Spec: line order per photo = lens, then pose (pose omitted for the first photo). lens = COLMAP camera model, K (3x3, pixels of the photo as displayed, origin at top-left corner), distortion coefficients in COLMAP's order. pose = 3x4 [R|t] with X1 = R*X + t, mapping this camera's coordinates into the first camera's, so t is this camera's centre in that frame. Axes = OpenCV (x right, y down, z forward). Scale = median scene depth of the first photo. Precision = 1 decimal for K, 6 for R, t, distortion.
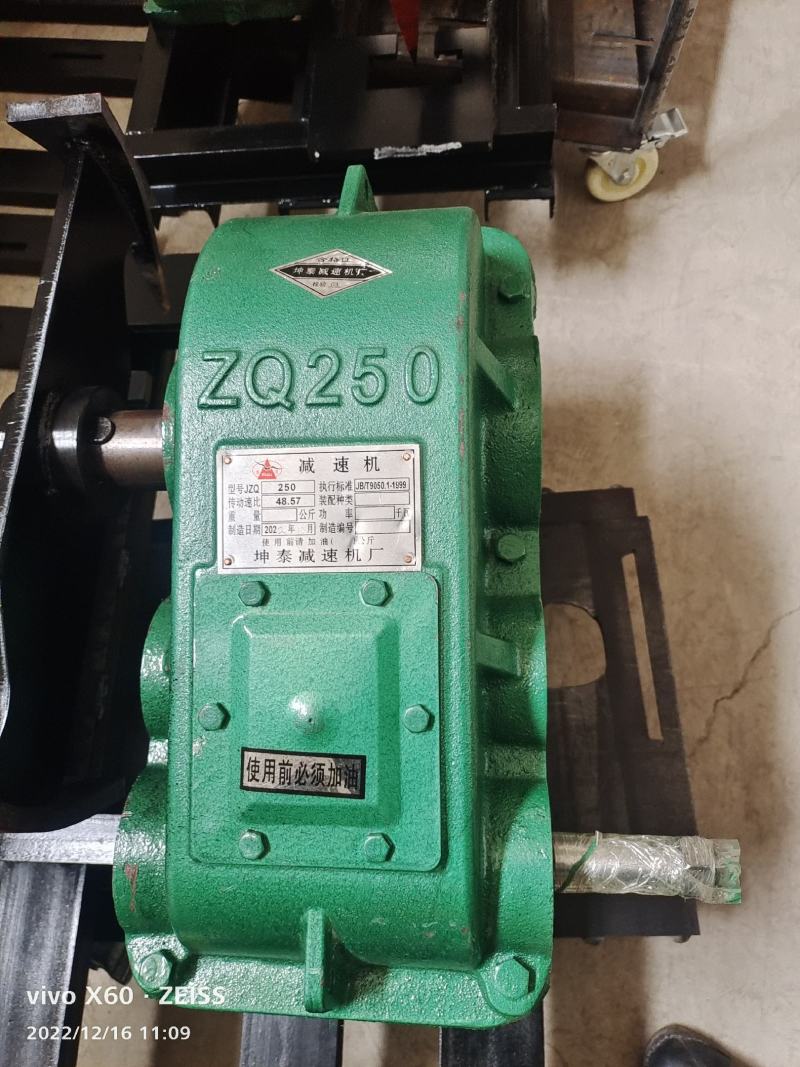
lens RADIAL K [[859.6, 0, 407.9], [0, 859.6, 533.9], [0, 0, 1]] dist [0.052953, -0.082181]
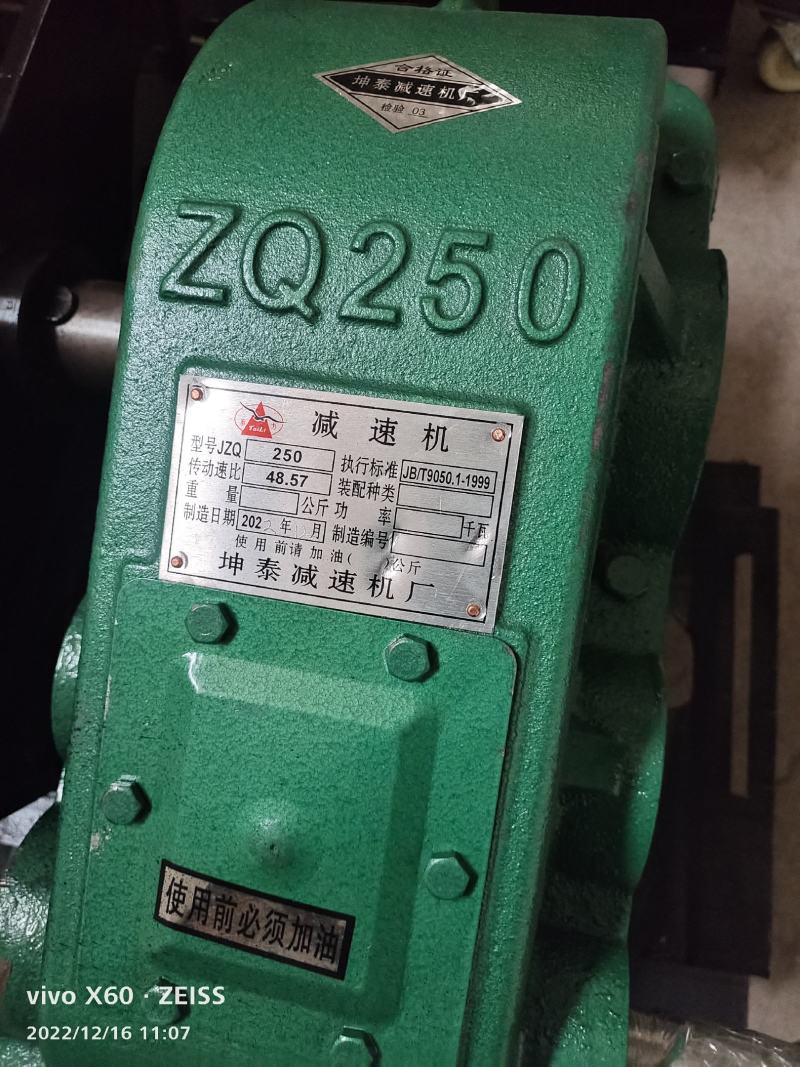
lens RADIAL K [[859.6, 0, 397.8], [0, 859.6, 534.3], [0, 0, 1]] dist [0.052953, -0.082181]
pose [[0.987179, 0.150601, -0.052891, -0.026793], [-0.143643, 0.982682, 0.117058, -0.080742], [0.069604, -0.107960, 0.991716, 0.415727]]
